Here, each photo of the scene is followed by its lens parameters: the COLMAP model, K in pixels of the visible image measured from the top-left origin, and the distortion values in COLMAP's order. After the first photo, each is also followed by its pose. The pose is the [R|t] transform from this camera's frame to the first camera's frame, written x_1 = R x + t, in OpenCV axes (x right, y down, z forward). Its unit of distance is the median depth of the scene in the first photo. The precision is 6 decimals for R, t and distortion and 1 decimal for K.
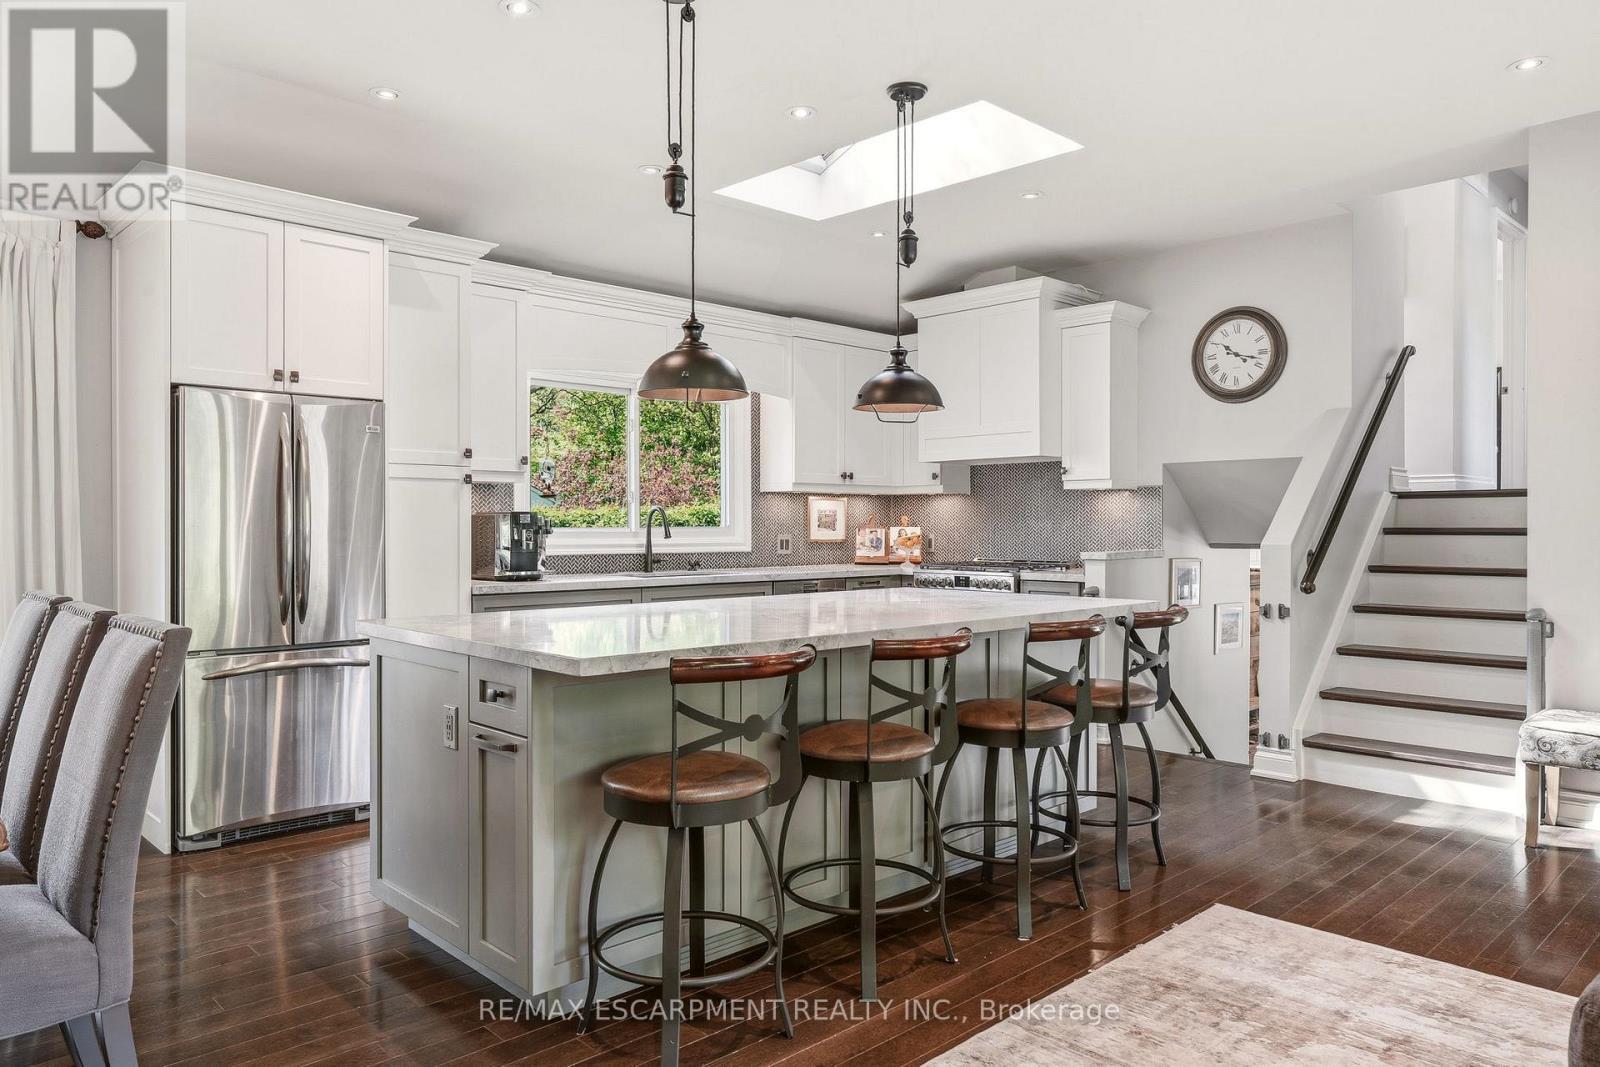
lens RADIAL K [[1069.3, 0, 799.2], [0, 1069.3, 532.4], [0, 0, 1]] dist [-0.003150, -0.000265]
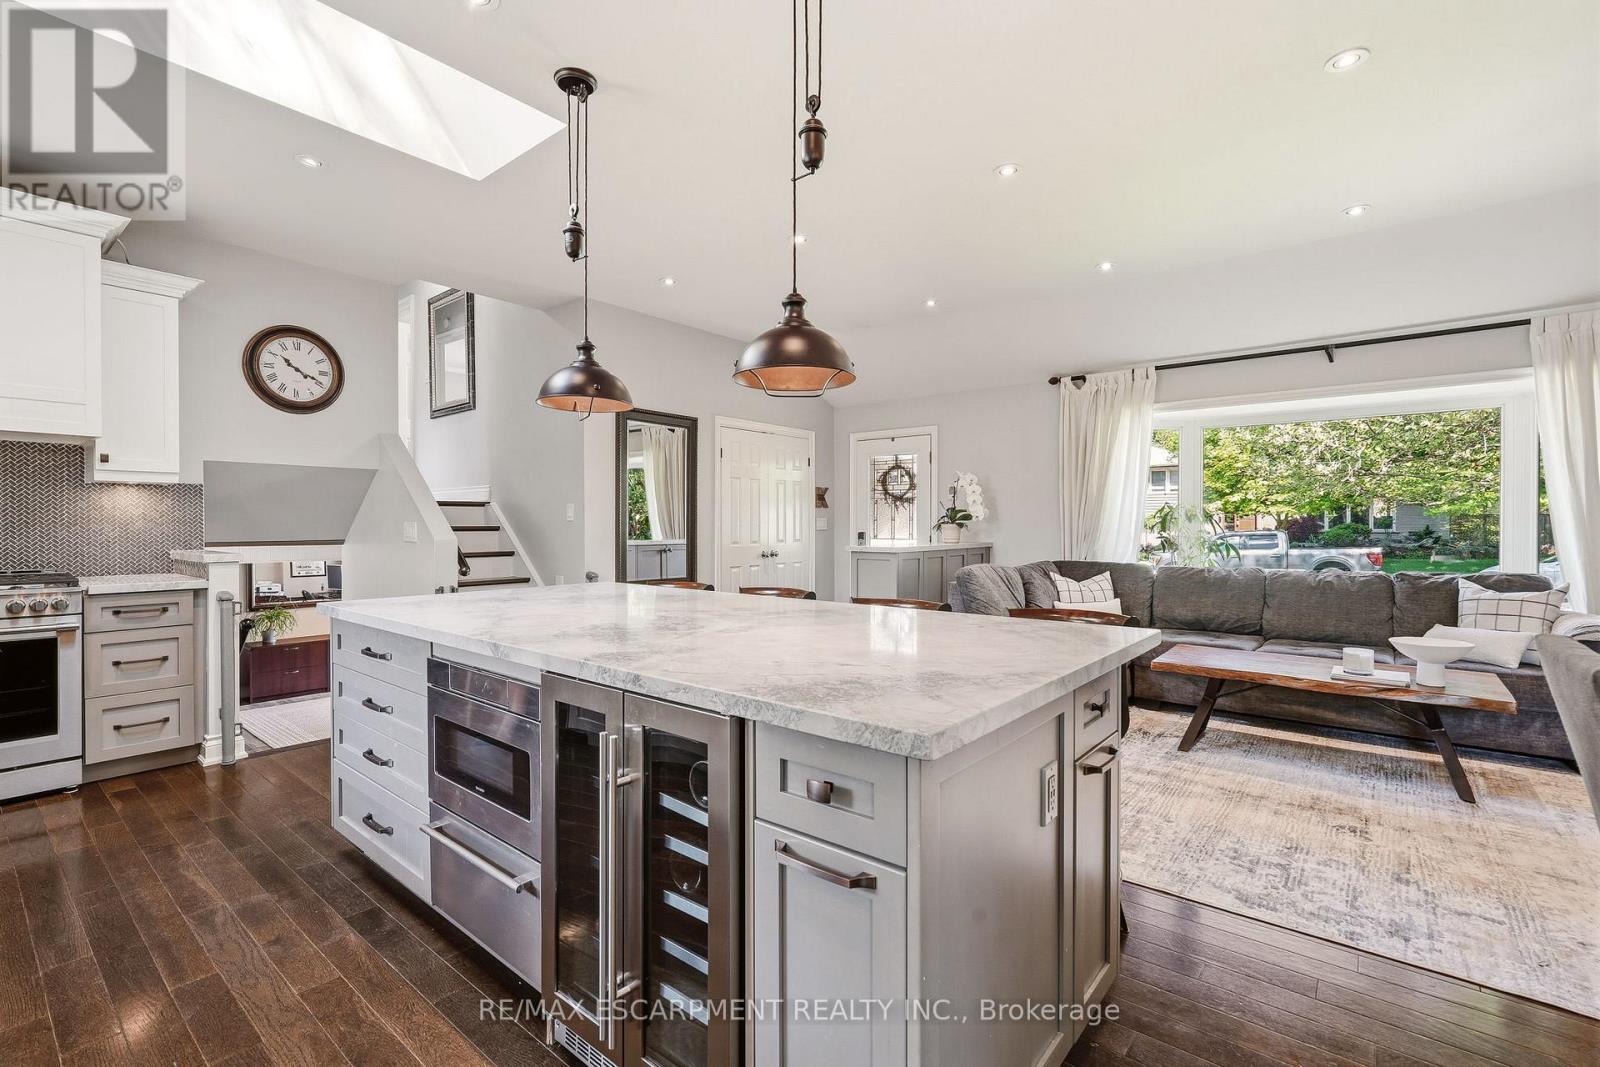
lens RADIAL K [[712.6, 0, 804.7], [0, 712.6, 528.6], [0, 0, 1]] dist [-0.013880, -0.000684]
pose [[-0.120153, -0.003249, 0.992750, -0.358886], [0.003924, 0.999985, 0.003748, -0.003511], [-0.992748, 0.004346, -0.120139, 0.545095]]
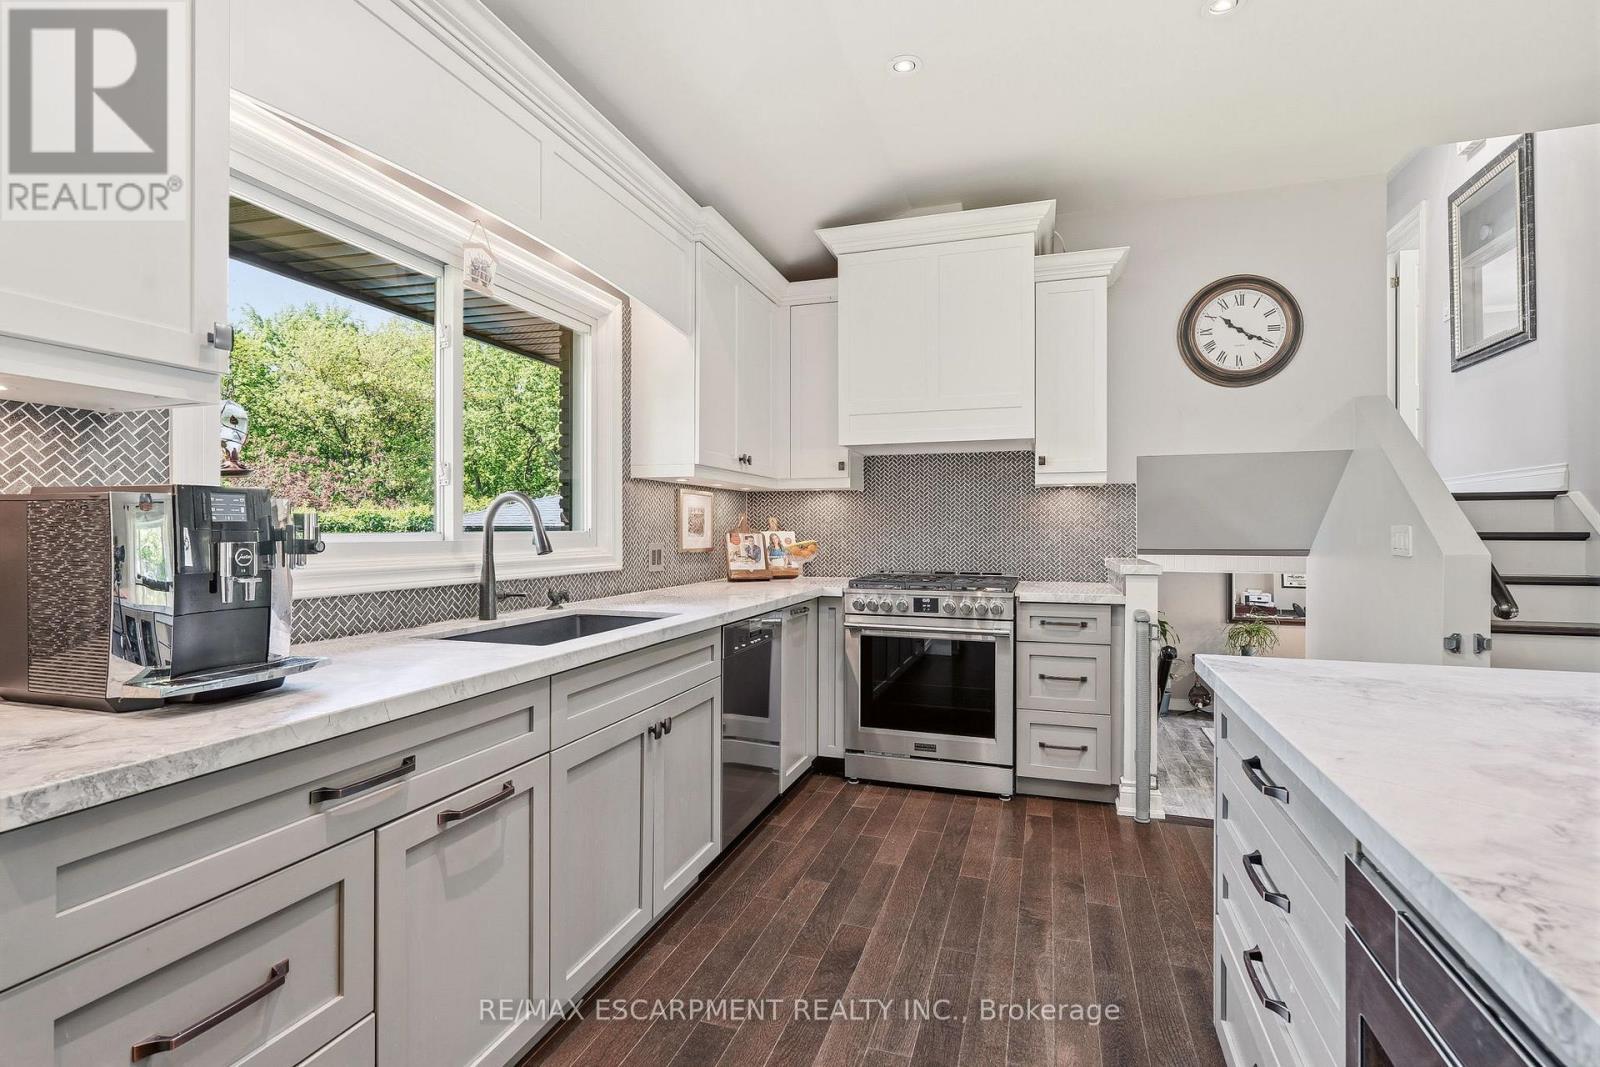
lens RADIAL K [[752.2, 0, 797.5], [0, 752.2, 532.6], [0, 0, 1]] dist [-0.001941, -0.000186]
pose [[0.890072, -0.000782, 0.455819, -0.172256], [0.001666, 0.999997, -0.001538, -0.003869], [-0.455817, 0.002128, 0.890071, 0.599159]]
